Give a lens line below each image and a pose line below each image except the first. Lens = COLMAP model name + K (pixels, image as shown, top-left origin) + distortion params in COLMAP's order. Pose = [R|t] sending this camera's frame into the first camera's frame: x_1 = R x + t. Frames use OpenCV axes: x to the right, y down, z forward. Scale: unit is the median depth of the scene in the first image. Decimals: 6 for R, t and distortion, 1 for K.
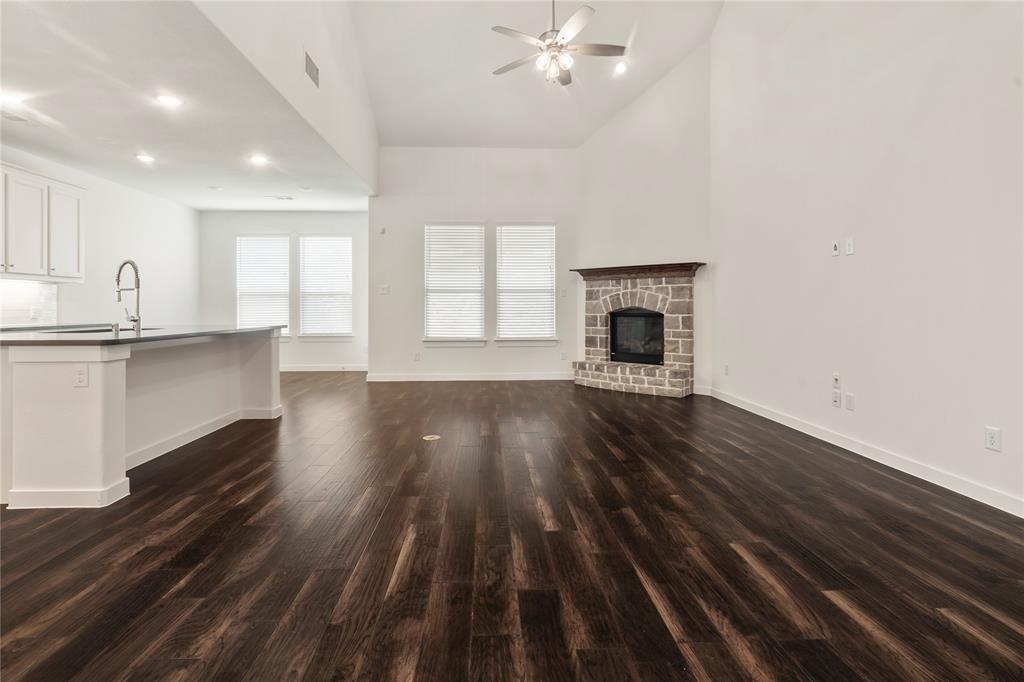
lens RADIAL K [[476.8, 0, 504.4], [0, 476.8, 306.3], [0, 0, 1]] dist [-0.001612, -0.000159]
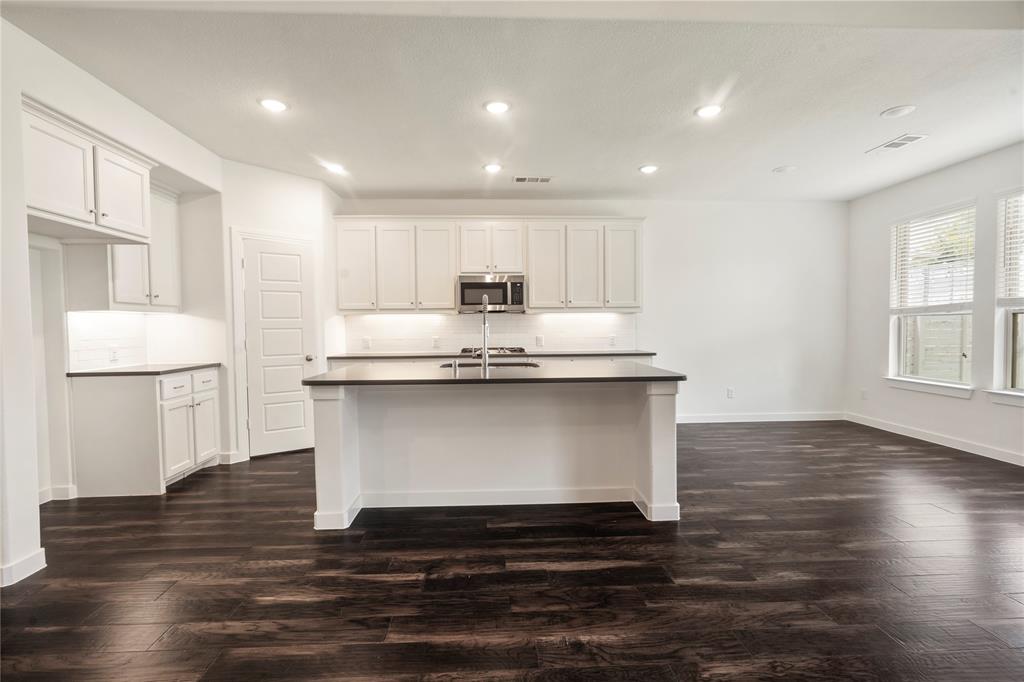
lens RADIAL K [[459.0, 0, 507.3], [0, 459.0, 341.7], [0, 0, 1]] dist [-0.001043, -0.000184]
pose [[0.007406, 0.038327, -0.999238, 0.093188], [0.010110, 0.999211, 0.038401, -0.022250], [0.999921, -0.010387, 0.007012, 0.622260]]
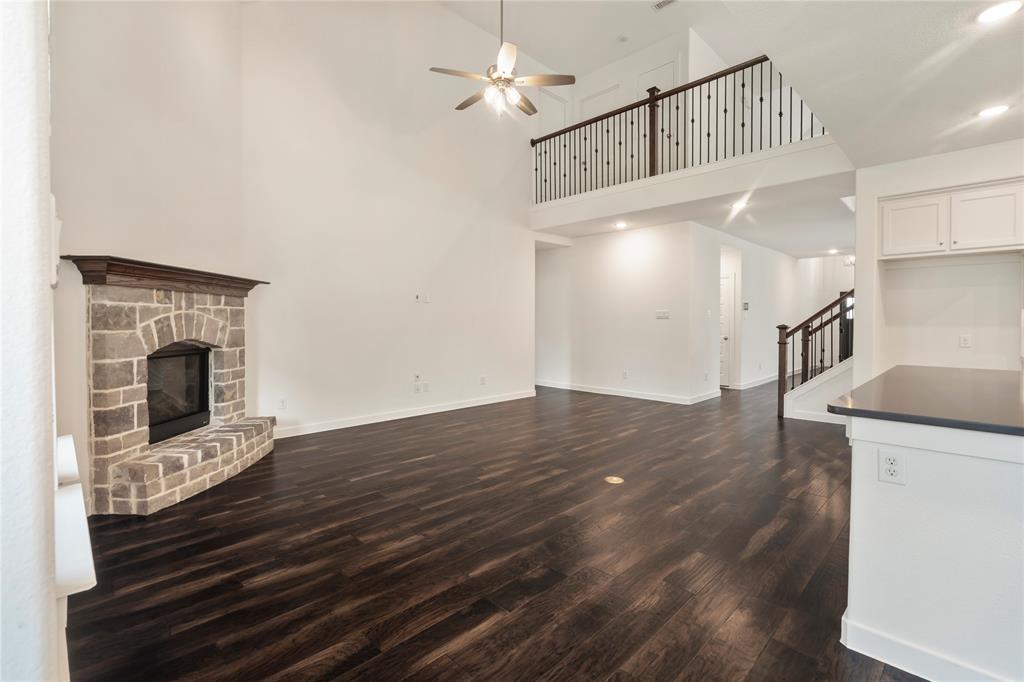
lens RADIAL K [[464.6, 0, 507.4], [0, 464.6, 328.5], [0, 0, 1]] dist [-0.000811, 0.000021]
pose [[-0.671757, -0.009287, 0.740713, -0.445439], [0.000403, 0.999917, 0.012903, -0.021236], [-0.740771, 0.008967, -0.671697, 1.153496]]
